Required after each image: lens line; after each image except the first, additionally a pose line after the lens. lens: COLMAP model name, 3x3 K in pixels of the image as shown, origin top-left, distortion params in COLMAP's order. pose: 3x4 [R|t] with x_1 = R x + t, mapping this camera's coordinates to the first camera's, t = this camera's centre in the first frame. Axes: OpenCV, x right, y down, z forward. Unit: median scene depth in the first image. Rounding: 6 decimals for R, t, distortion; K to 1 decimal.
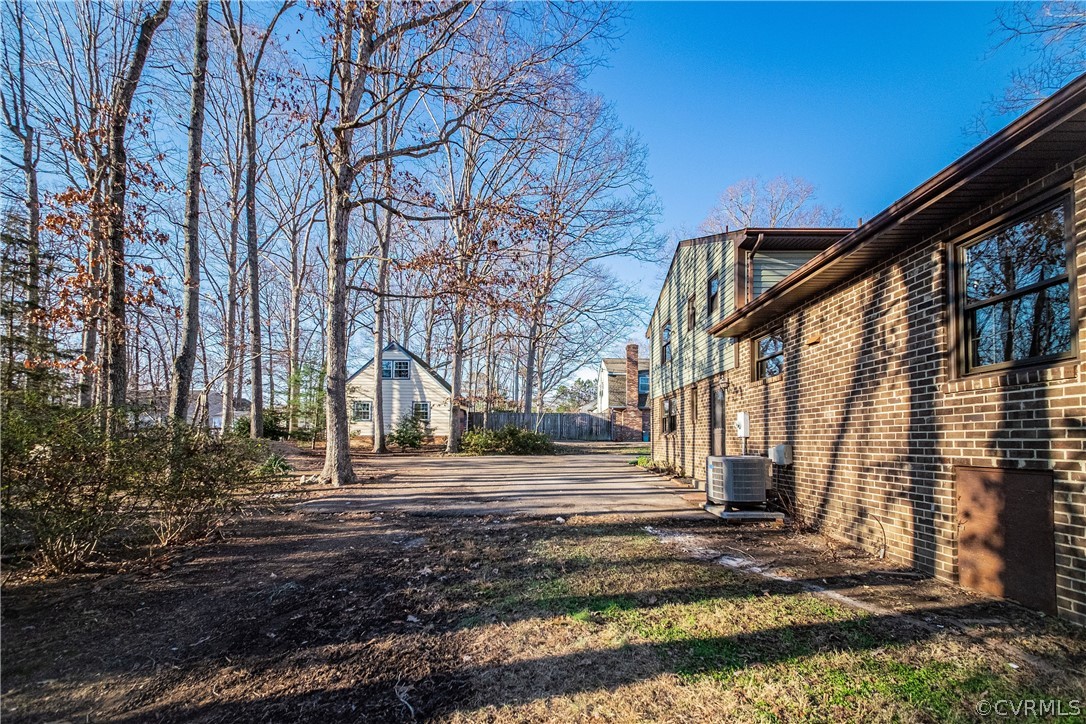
lens RADIAL K [[430.2, 0, 543.0], [0, 430.2, 362.0], [0, 0, 1]] dist [-0.001586, -0.000385]
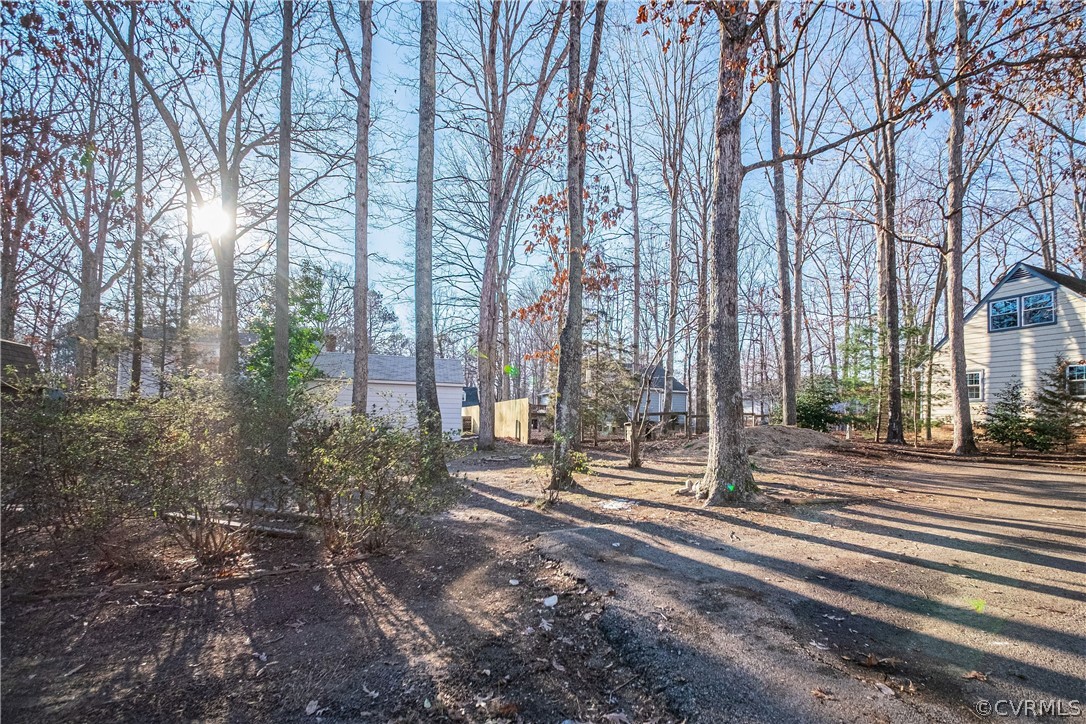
lens RADIAL K [[492.2, 0, 541.7], [0, 492.2, 399.5], [0, 0, 1]] dist [-0.002099, -0.000485]
pose [[0.372485, -0.024994, -0.927701, 0.021681], [0.140616, 0.989616, 0.029797, 0.025636], [0.917323, -0.141549, 0.372132, 0.161370]]
